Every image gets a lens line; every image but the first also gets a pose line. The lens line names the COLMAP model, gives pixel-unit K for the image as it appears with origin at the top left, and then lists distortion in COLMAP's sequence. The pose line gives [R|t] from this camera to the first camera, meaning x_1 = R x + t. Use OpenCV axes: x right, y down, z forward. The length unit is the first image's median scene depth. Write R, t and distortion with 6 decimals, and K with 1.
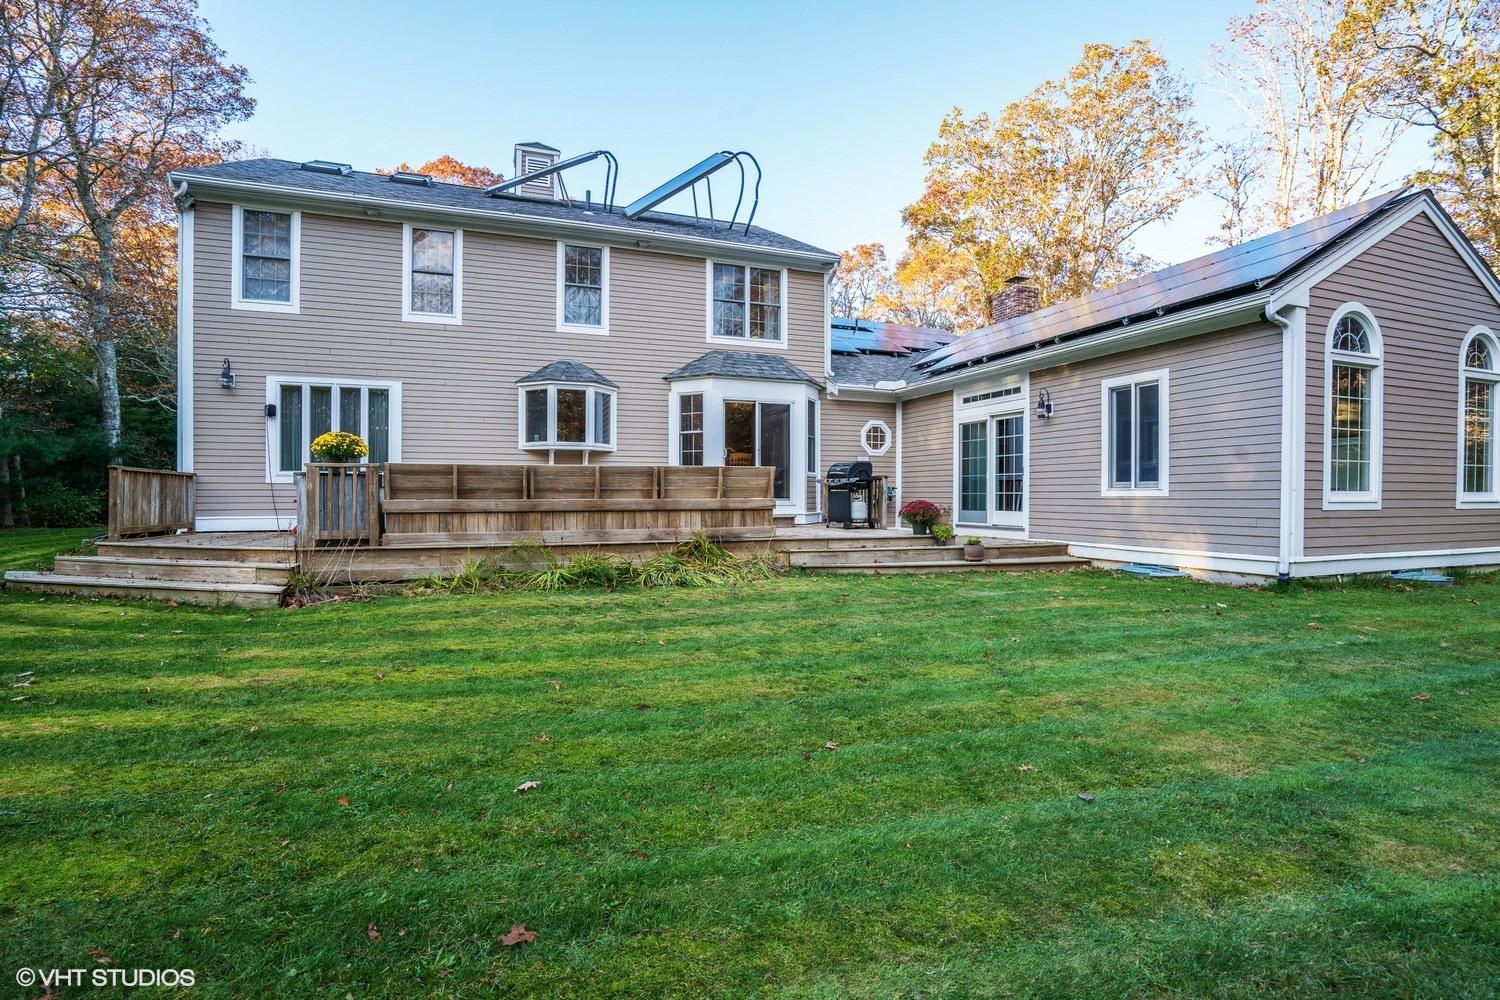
lens RADIAL K [[716.1, 0, 754.1], [0, 716.1, 493.4], [0, 0, 1]] dist [-0.001385, -0.000075]
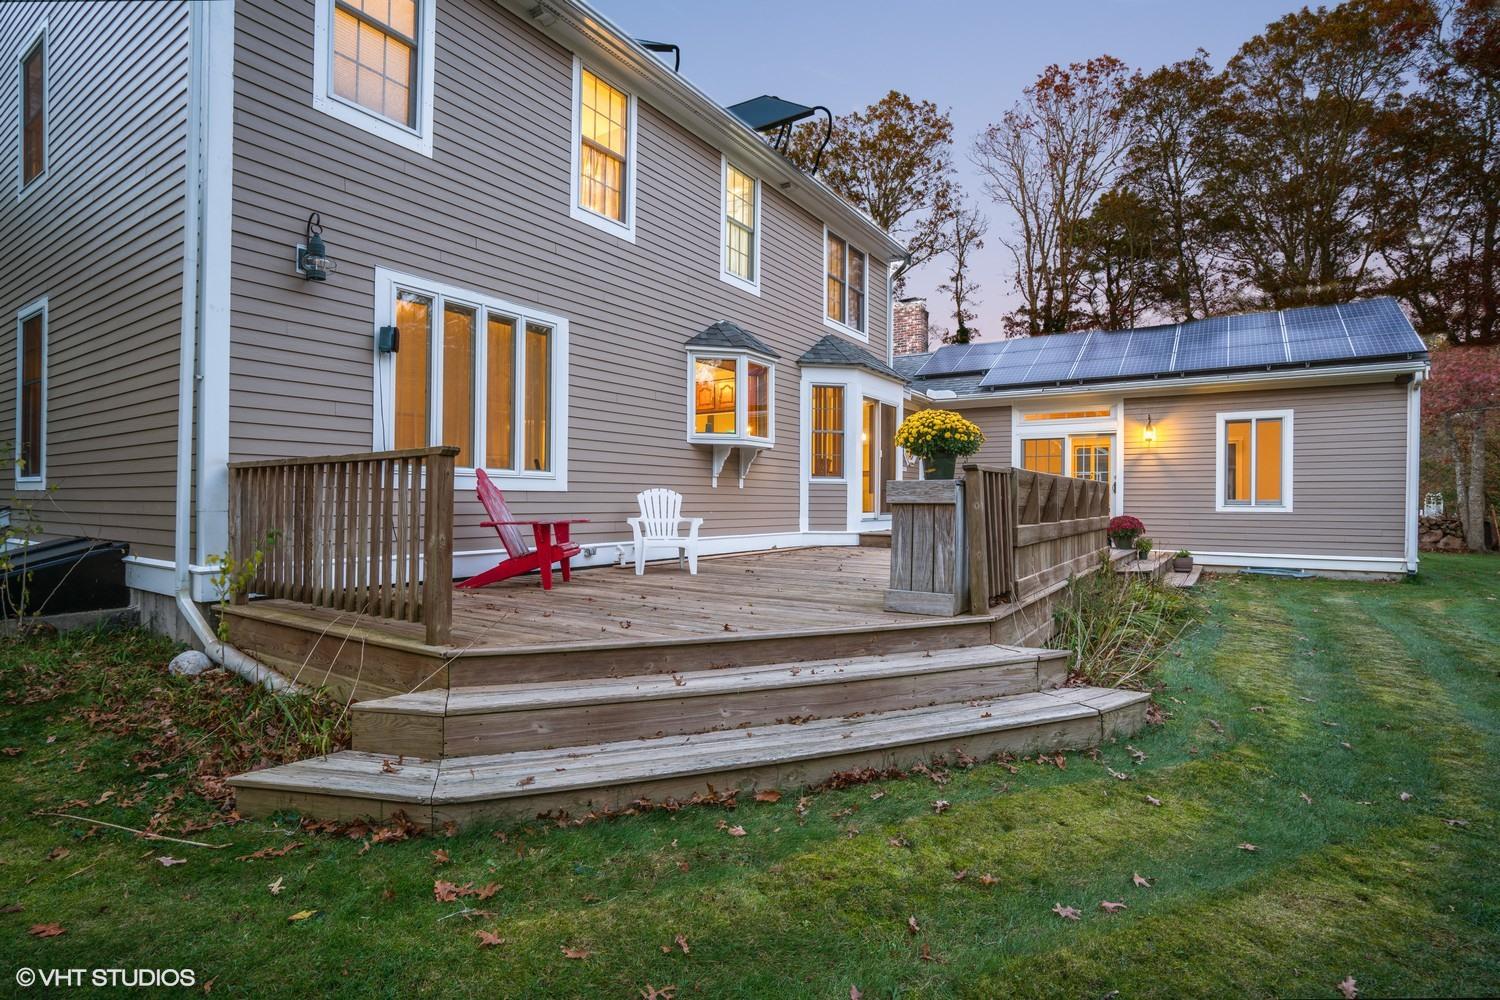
lens RADIAL K [[716.1, 0, 753.3], [0, 716.1, 503.0], [0, 0, 1]] dist [-0.001385, -0.000075]
pose [[0.809250, 0.003946, 0.587451, -0.711336], [-0.009255, 0.999939, 0.006033, -0.008353], [-0.587391, -0.010319, 0.809237, 0.425282]]
